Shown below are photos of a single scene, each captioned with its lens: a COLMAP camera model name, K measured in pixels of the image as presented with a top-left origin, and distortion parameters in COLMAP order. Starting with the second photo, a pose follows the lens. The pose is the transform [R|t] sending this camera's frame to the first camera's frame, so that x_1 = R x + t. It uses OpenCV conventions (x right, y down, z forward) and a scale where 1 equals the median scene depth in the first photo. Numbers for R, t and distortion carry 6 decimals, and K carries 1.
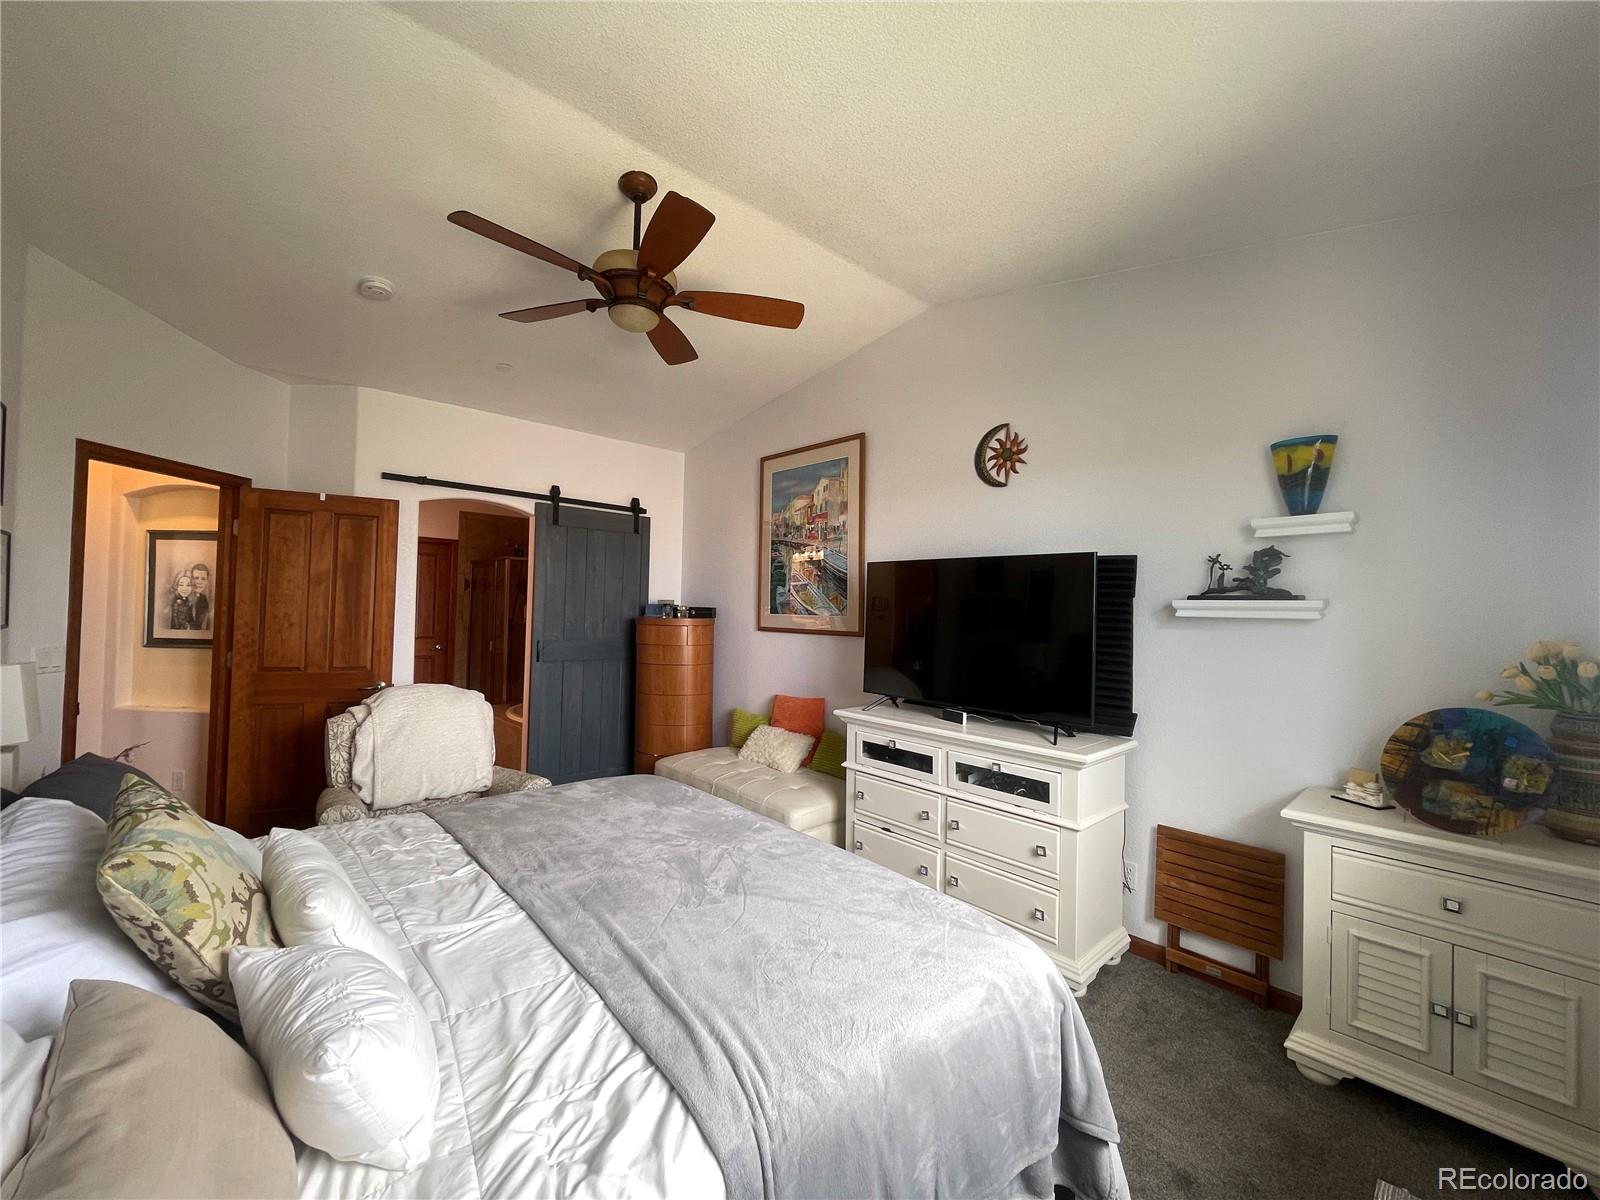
lens RADIAL K [[642.2, 0, 800.8], [0, 642.2, 595.2], [0, 0, 1]] dist [-0.001773, -0.000315]
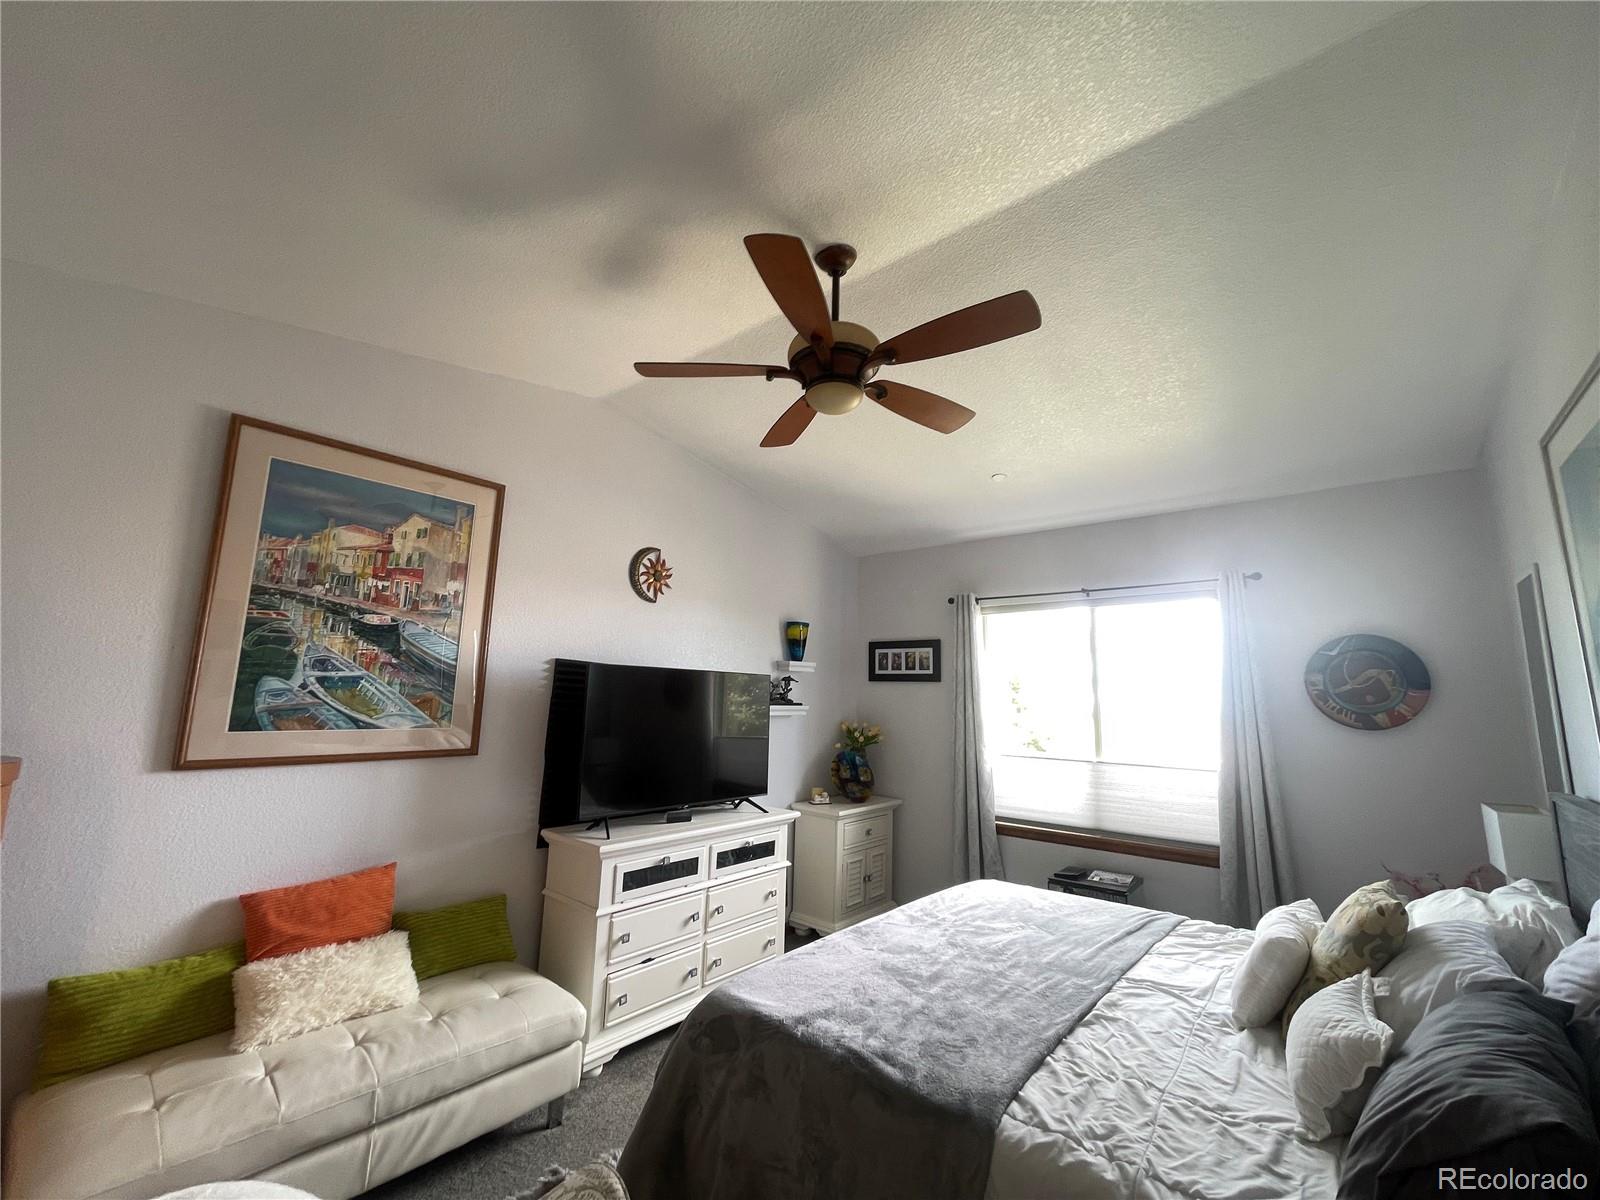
lens RADIAL K [[642.2, 0, 799.8], [0, 642.2, 599.1], [0, 0, 1]] dist [-0.001773, -0.000315]
pose [[-0.114990, 0.131644, 0.984605, -0.680797], [-0.041588, 0.989673, -0.137179, -0.025796], [-0.992496, -0.056721, -0.108328, 0.712576]]
